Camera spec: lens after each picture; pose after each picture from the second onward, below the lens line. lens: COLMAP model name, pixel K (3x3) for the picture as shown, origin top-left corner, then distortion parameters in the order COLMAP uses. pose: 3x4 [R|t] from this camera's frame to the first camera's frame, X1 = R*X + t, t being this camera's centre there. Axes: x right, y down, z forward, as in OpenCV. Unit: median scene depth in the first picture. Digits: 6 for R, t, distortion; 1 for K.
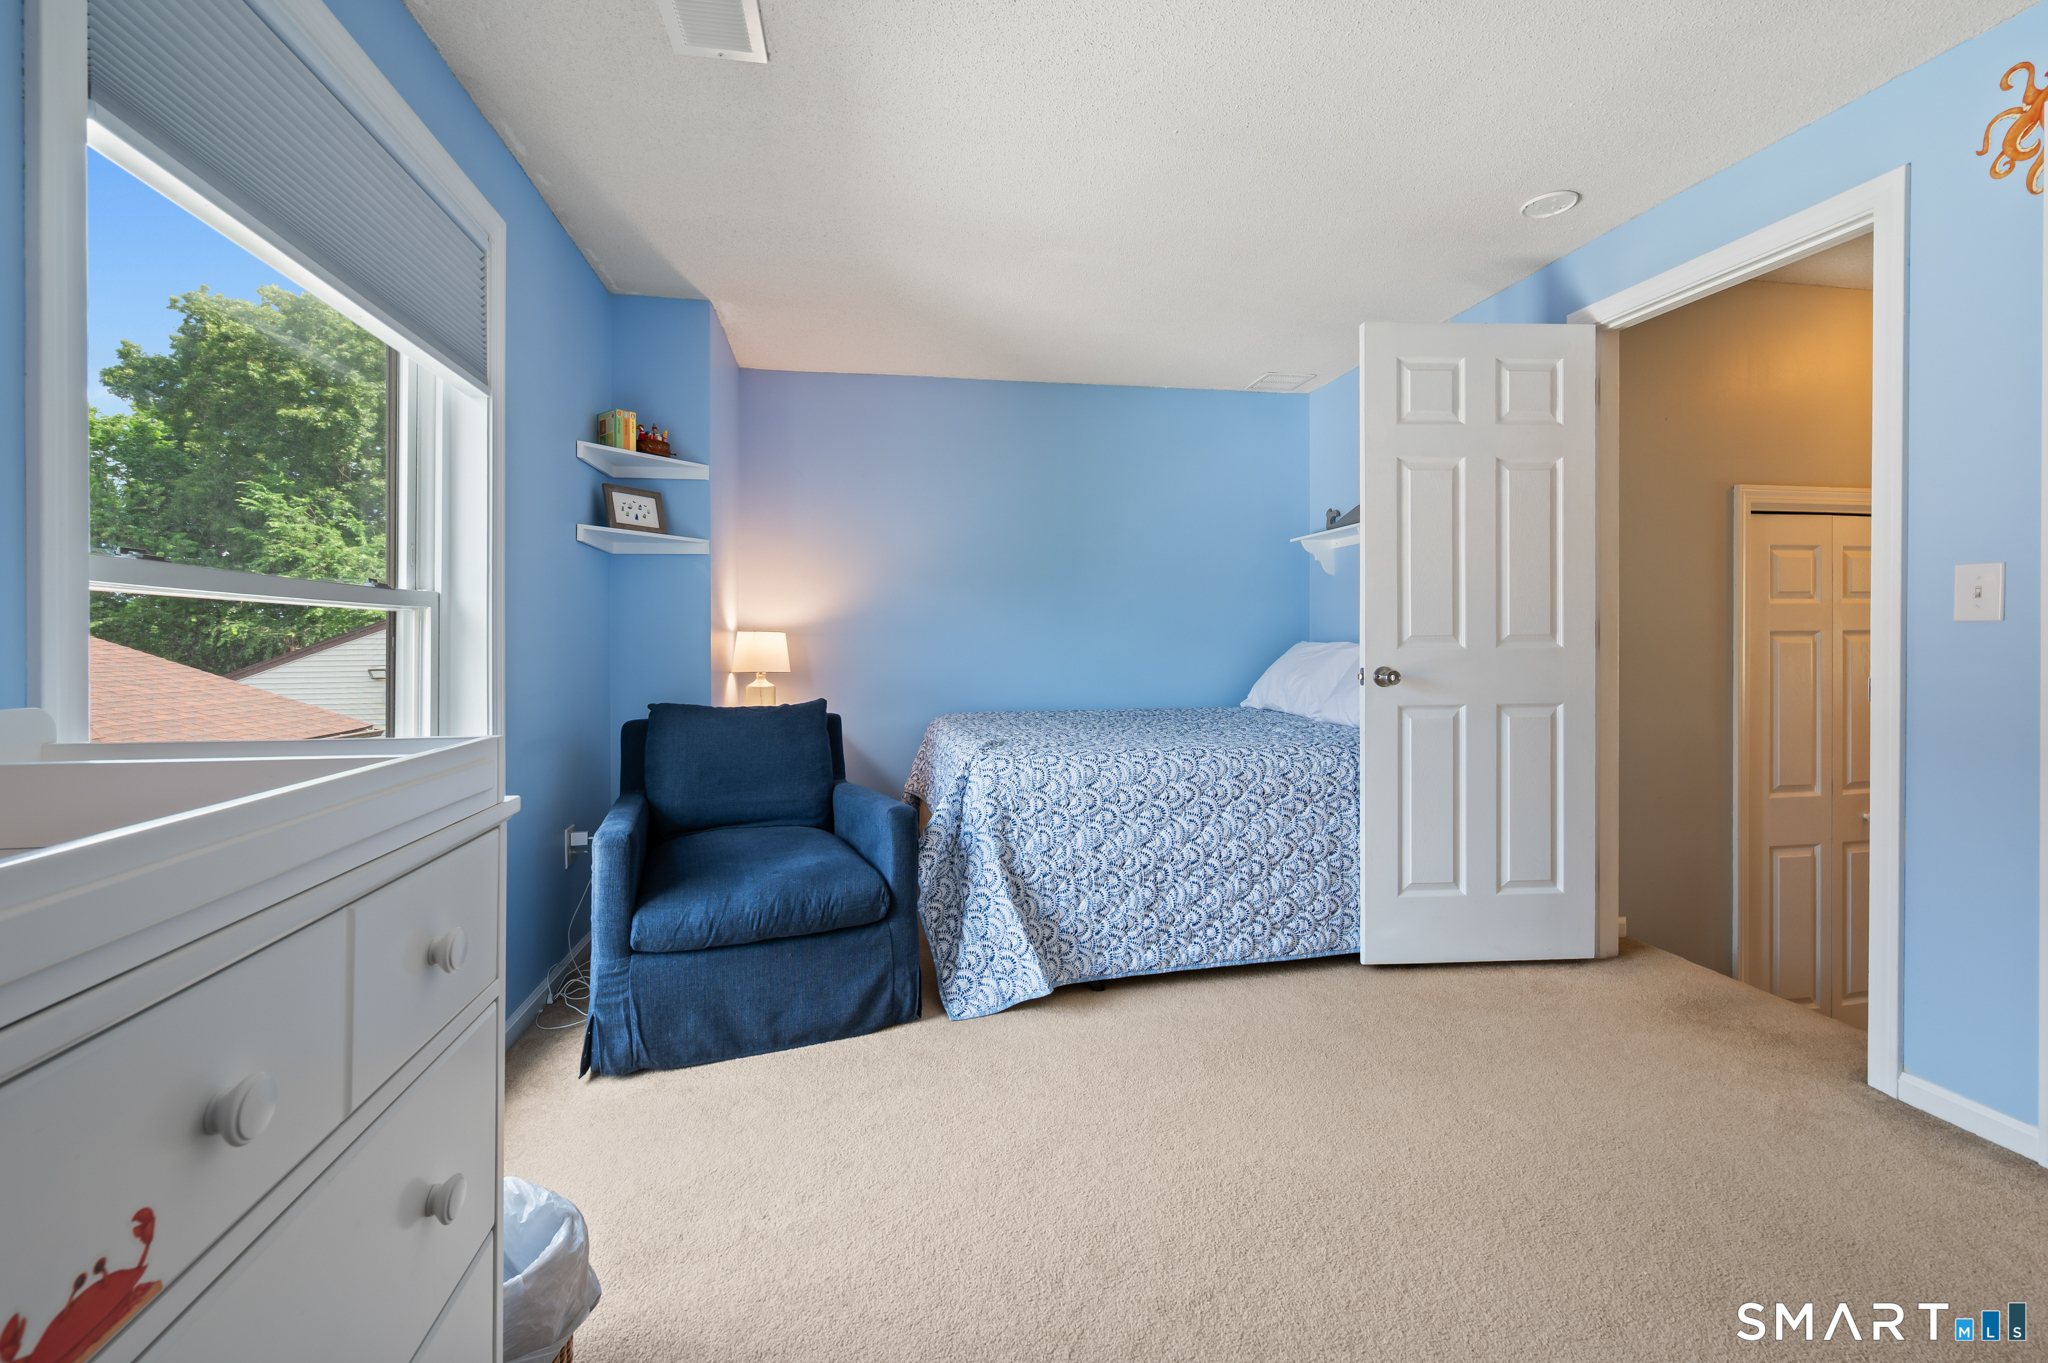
lens RADIAL K [[826.8, 0, 1016.9], [0, 826.8, 647.0], [0, 0, 1]] dist [-0.001252, -0.000128]
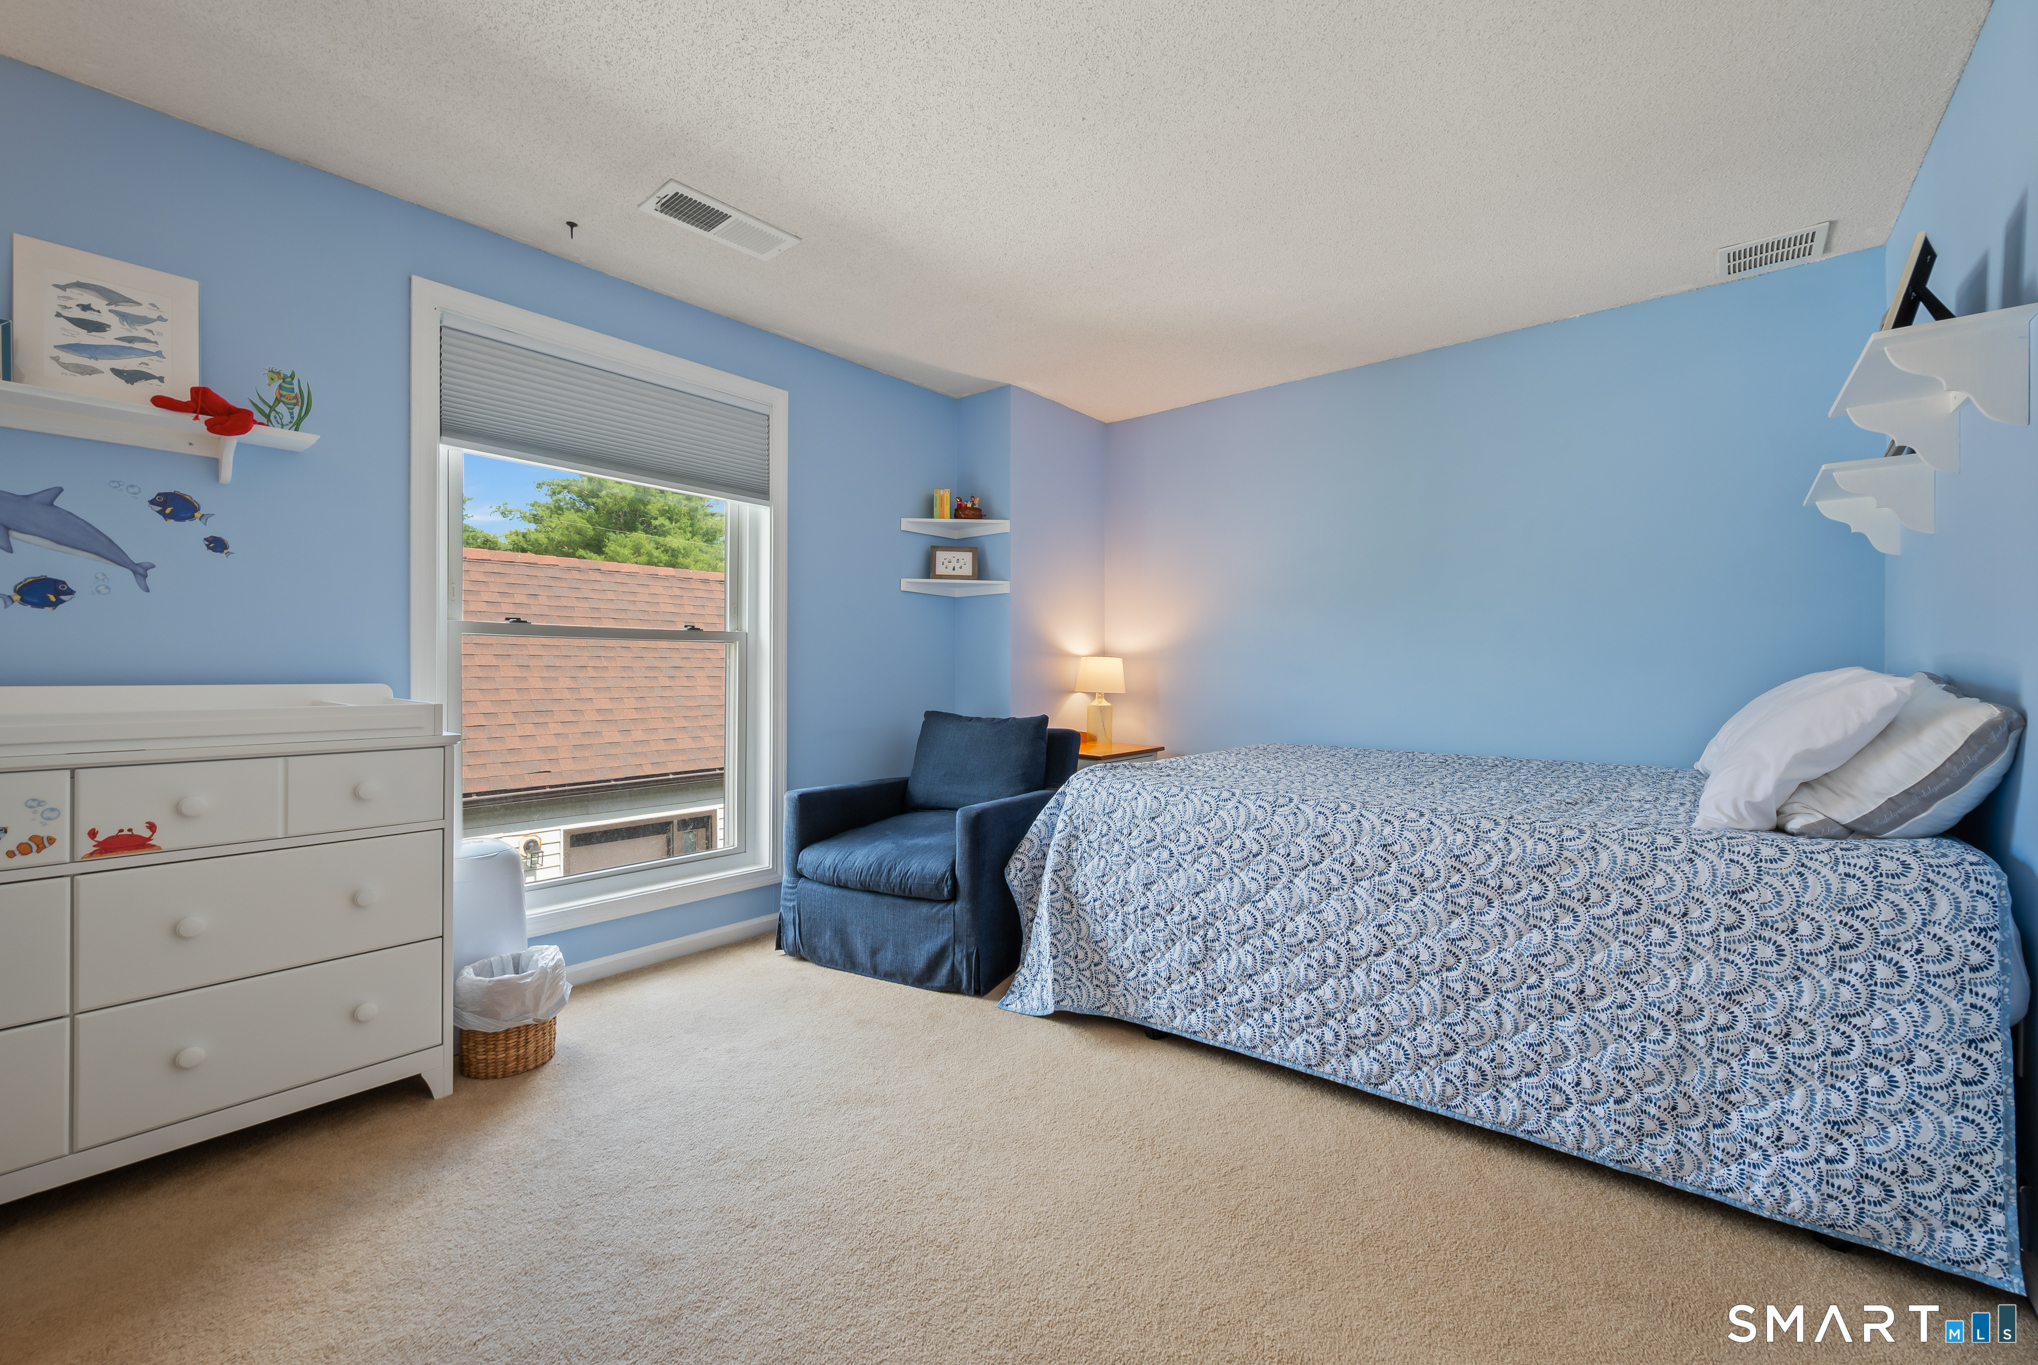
lens RADIAL K [[831.3, 0, 1032.0], [0, 831.3, 676.6], [0, 0, 1]] dist [0.000785, -0.000105]
pose [[0.646254, 0.015037, -0.762974, 0.708855], [-0.013591, 0.999874, 0.008194, 0.000608], [0.763001, 0.005074, 0.646377, 0.281726]]
